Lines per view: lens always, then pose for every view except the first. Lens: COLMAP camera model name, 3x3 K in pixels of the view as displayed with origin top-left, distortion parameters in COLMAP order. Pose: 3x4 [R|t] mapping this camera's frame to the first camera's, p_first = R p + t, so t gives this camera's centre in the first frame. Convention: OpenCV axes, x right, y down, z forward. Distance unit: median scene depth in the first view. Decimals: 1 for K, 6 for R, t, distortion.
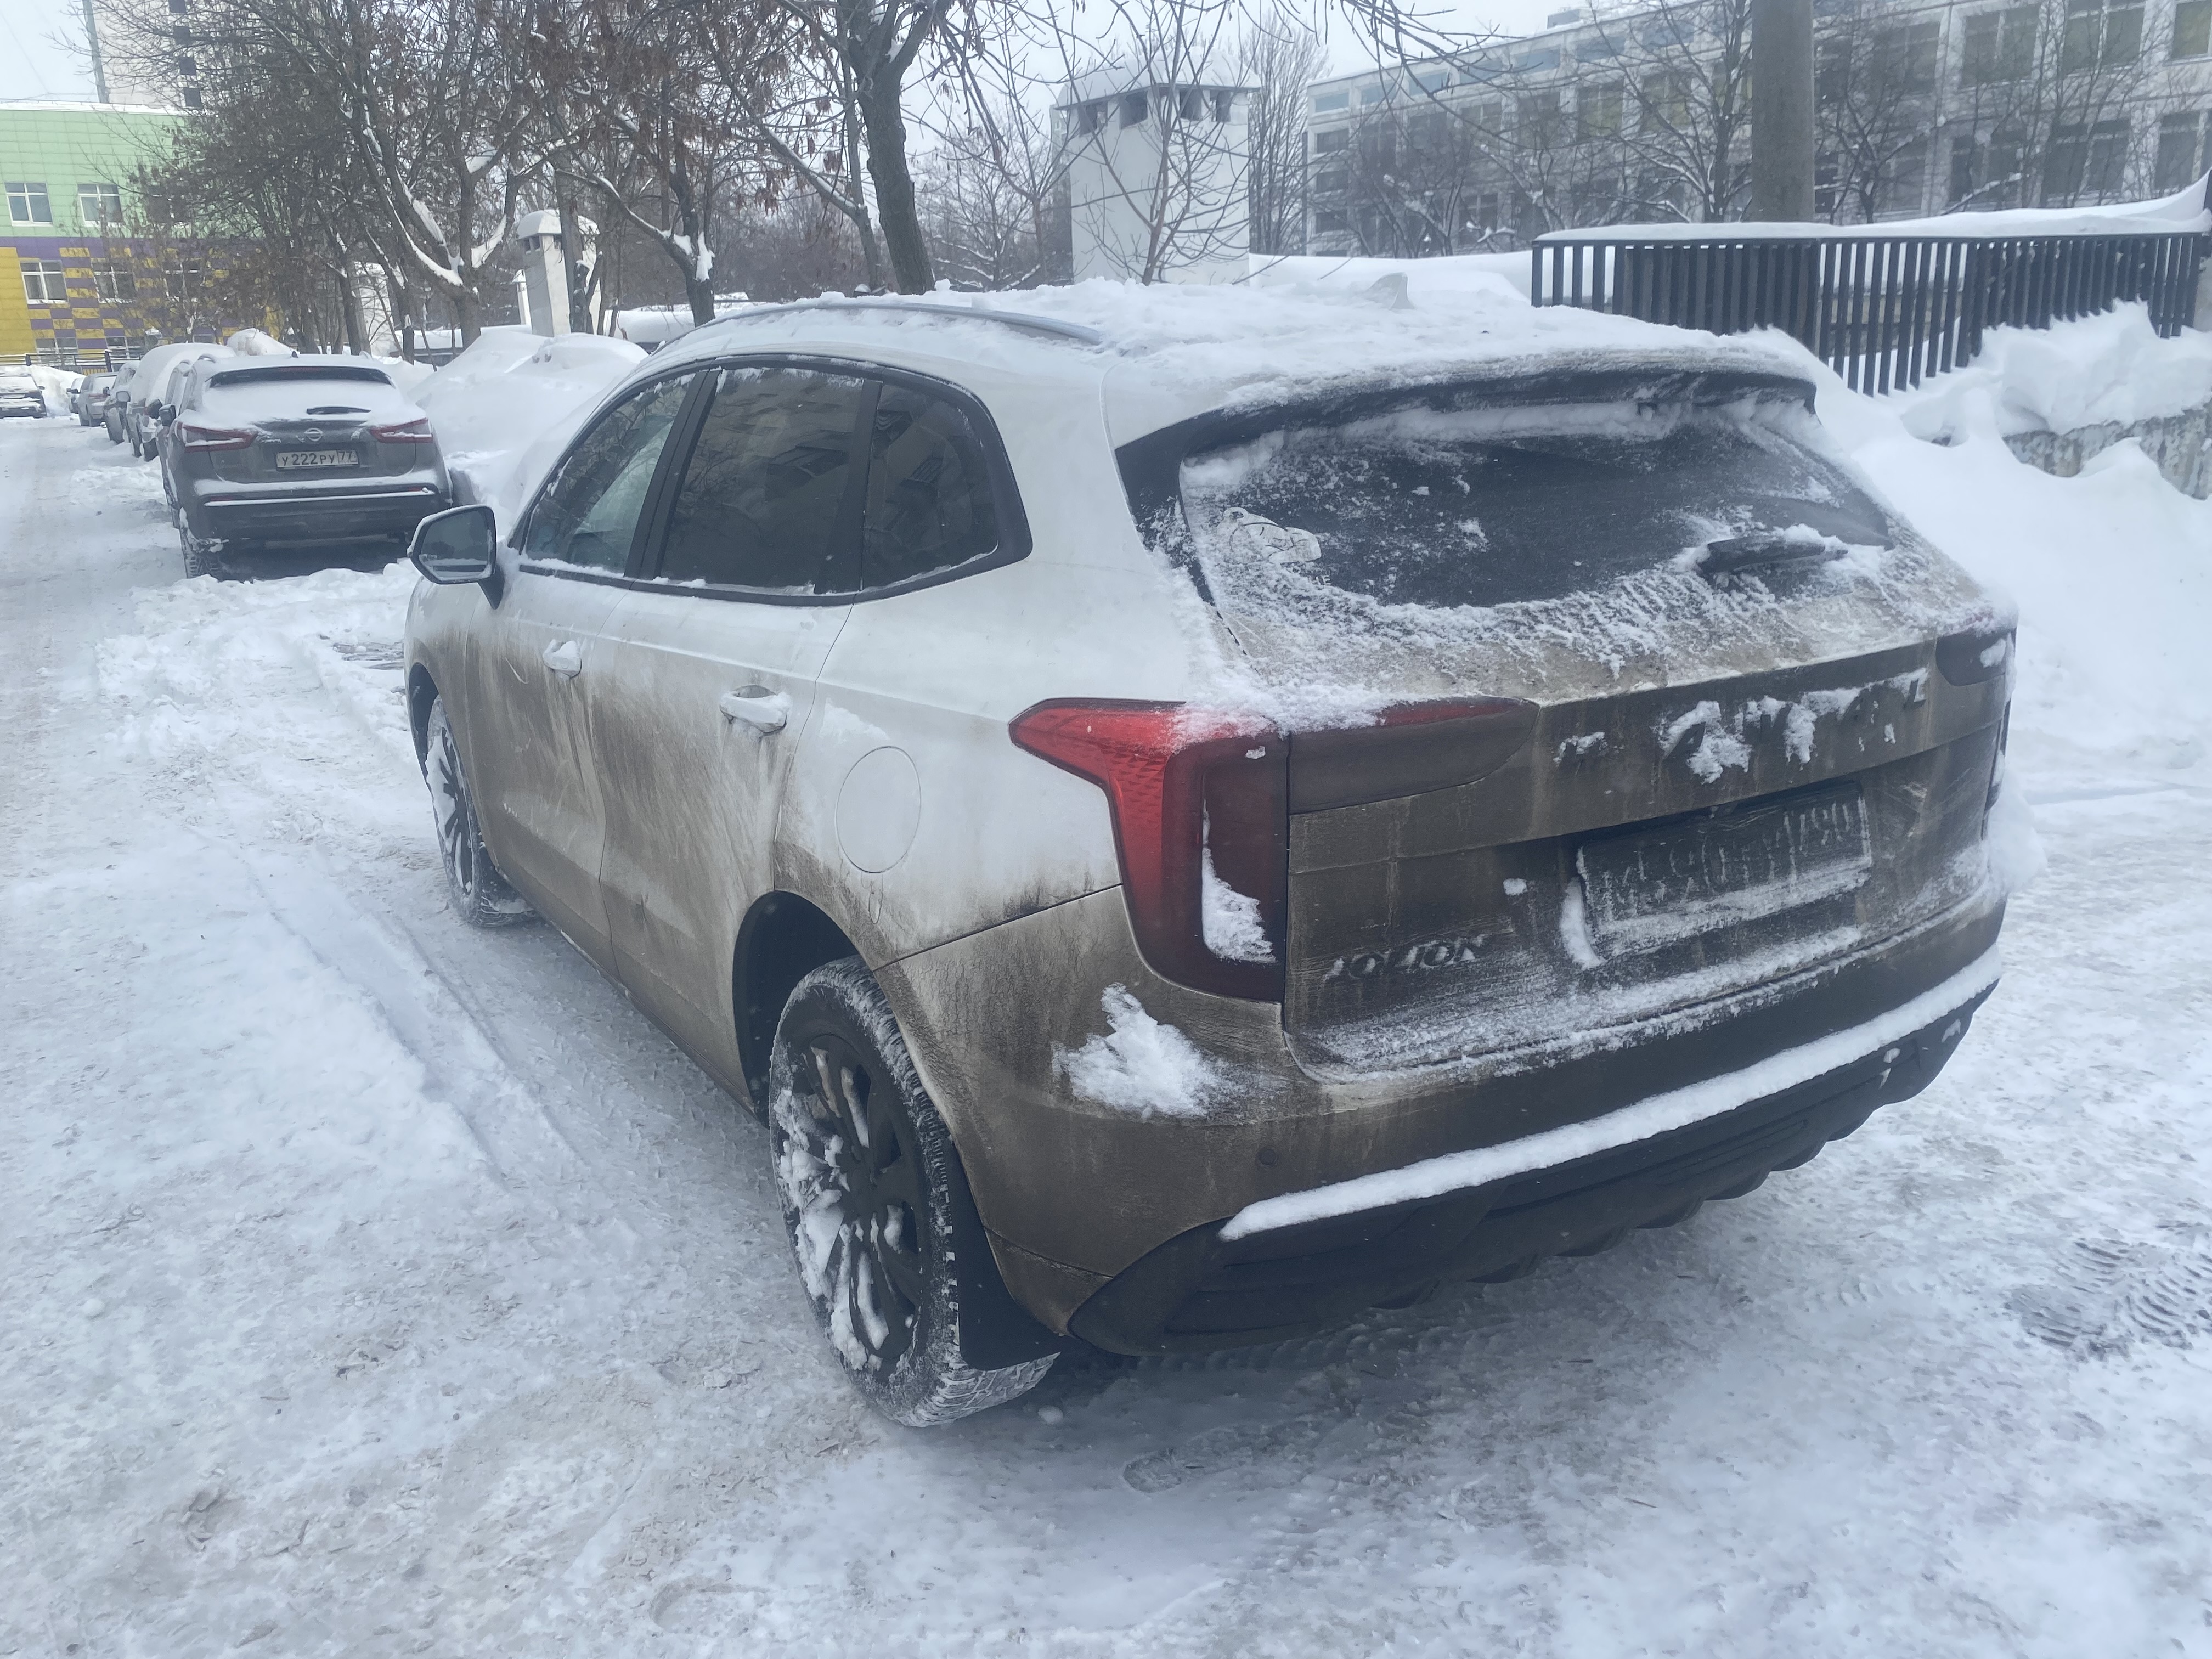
lens RADIAL K [[1681.8, 0, 1100.0], [0, 1681.8, 831.9], [0, 0, 1]] dist [0.016413, -0.006470]
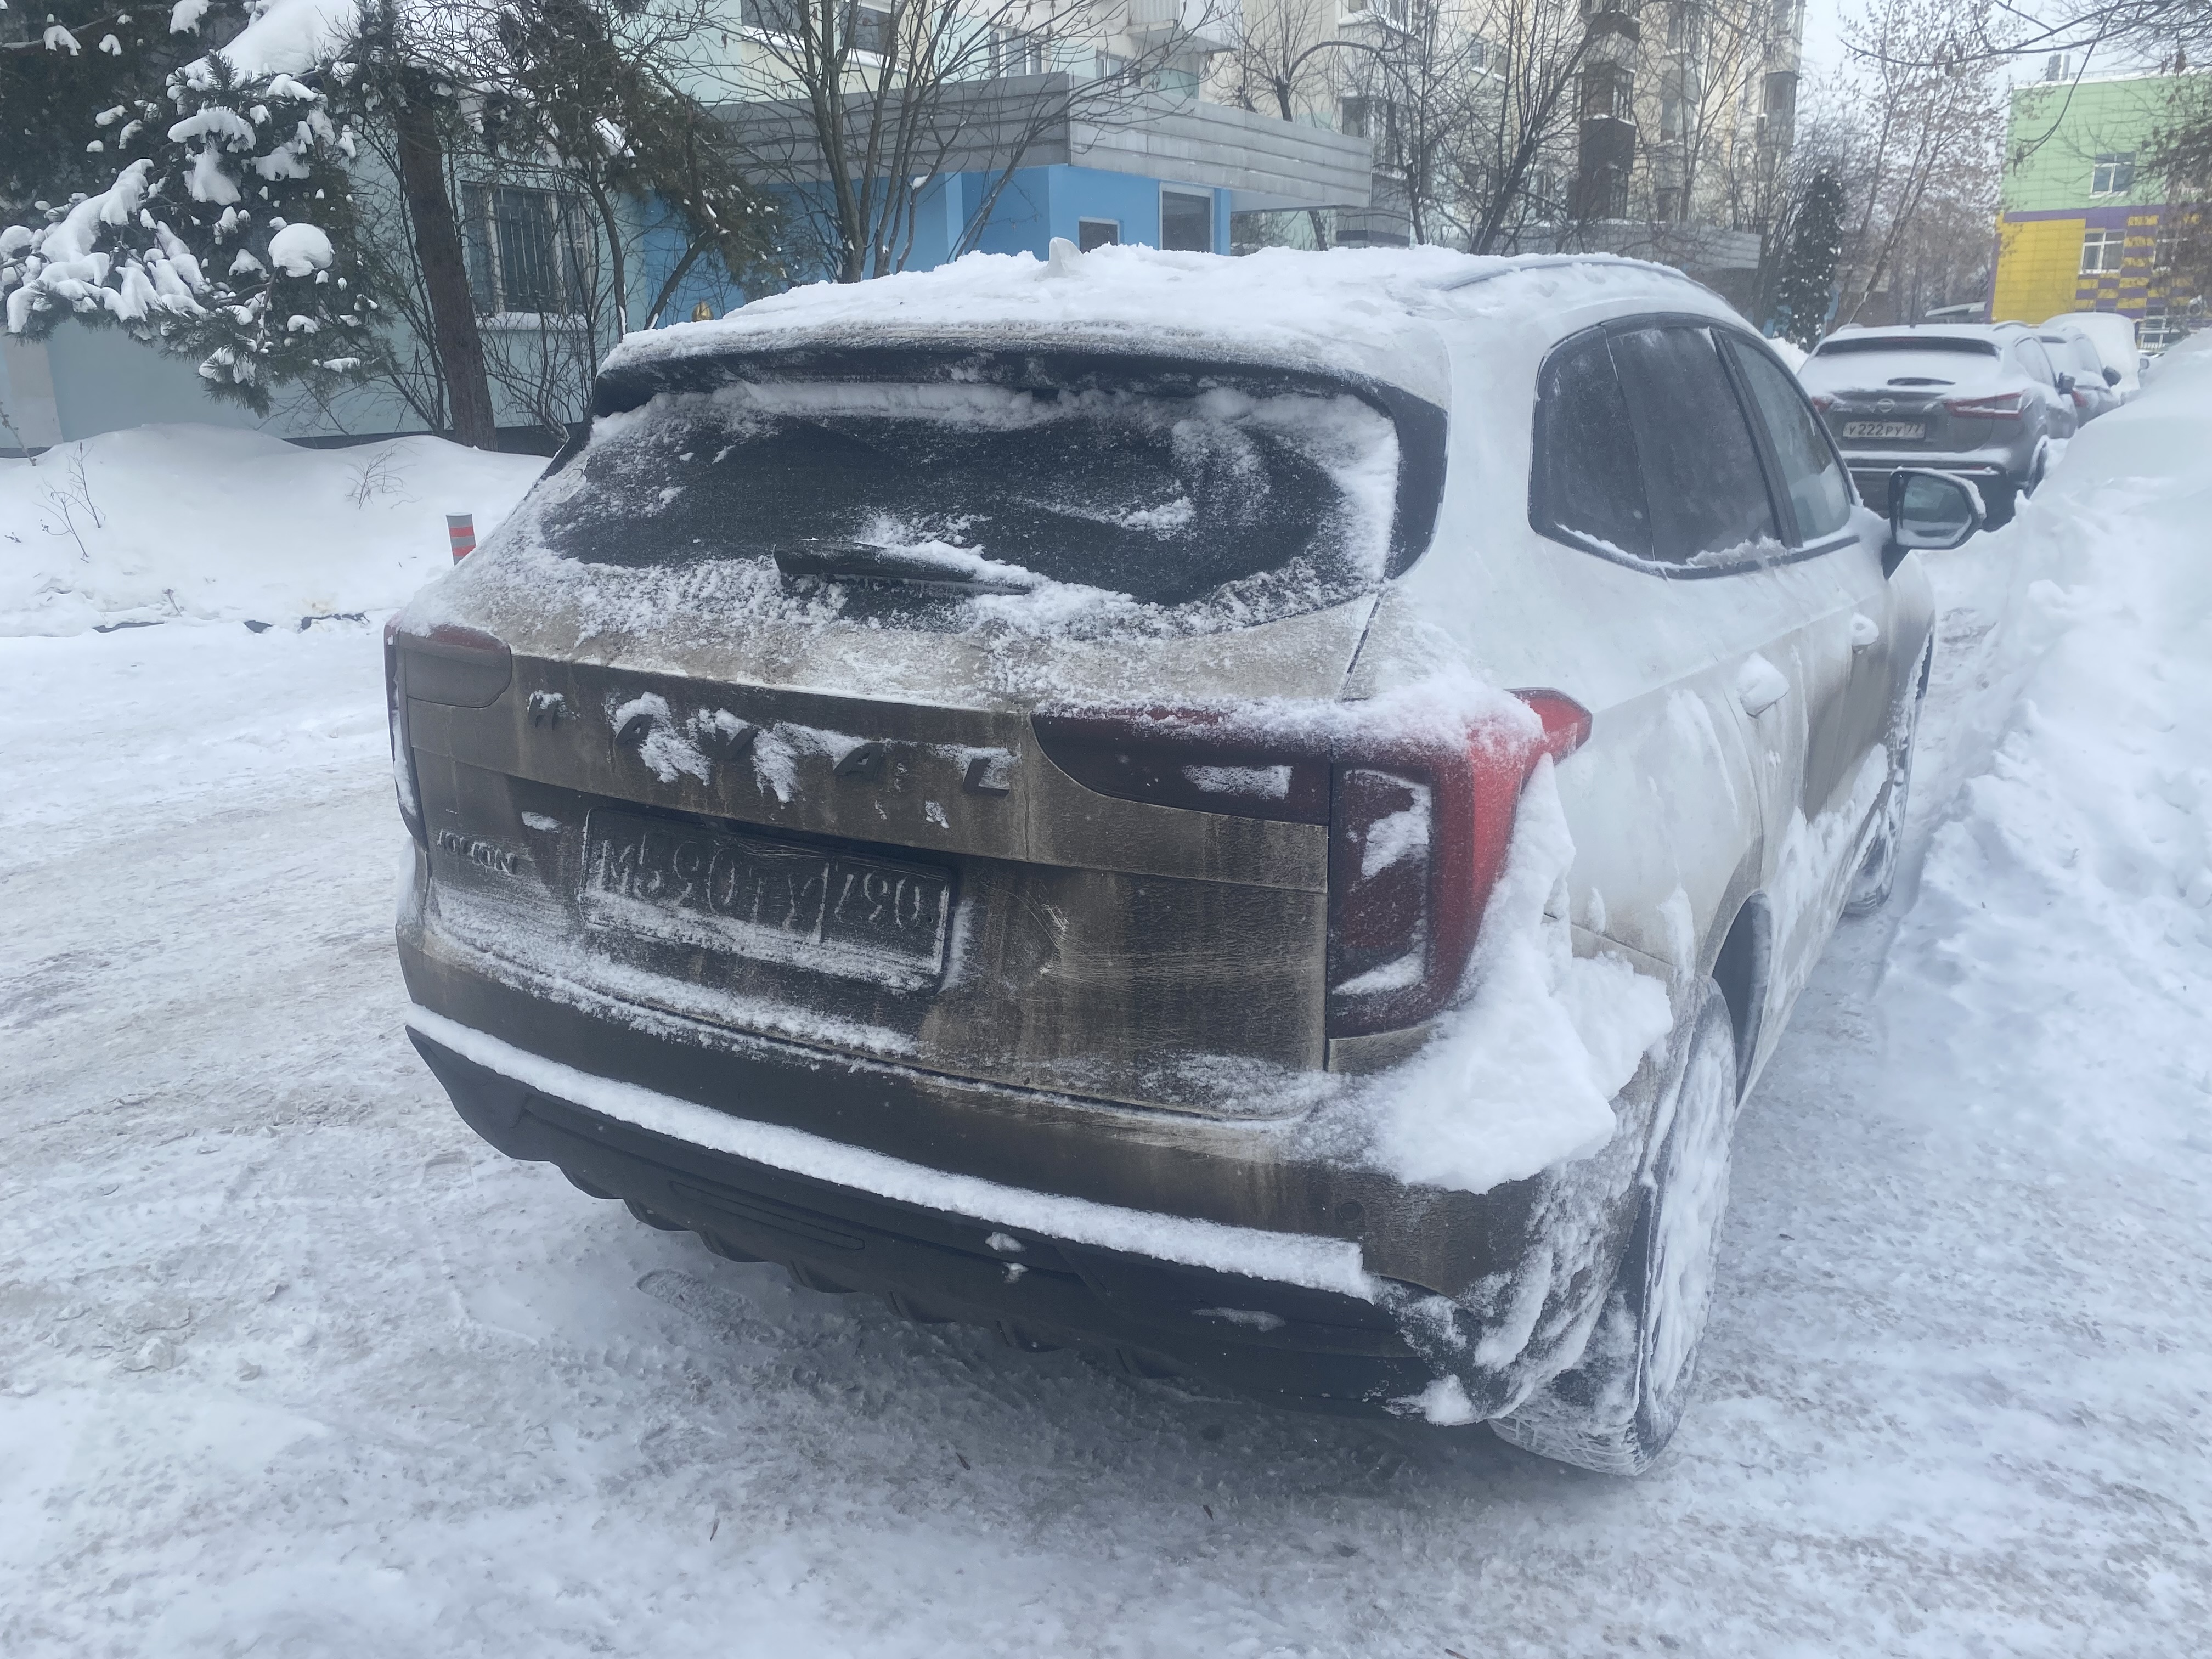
lens RADIAL K [[1681.8, 0, 1100.8], [0, 1681.8, 827.9], [0, 0, 1]] dist [0.016413, -0.006470]
pose [[0.482332, 0.257820, -0.837188, 1.230151], [-0.245900, 0.957130, 0.153086, -0.201860], [0.840767, 0.132026, 0.525052, 0.683974]]
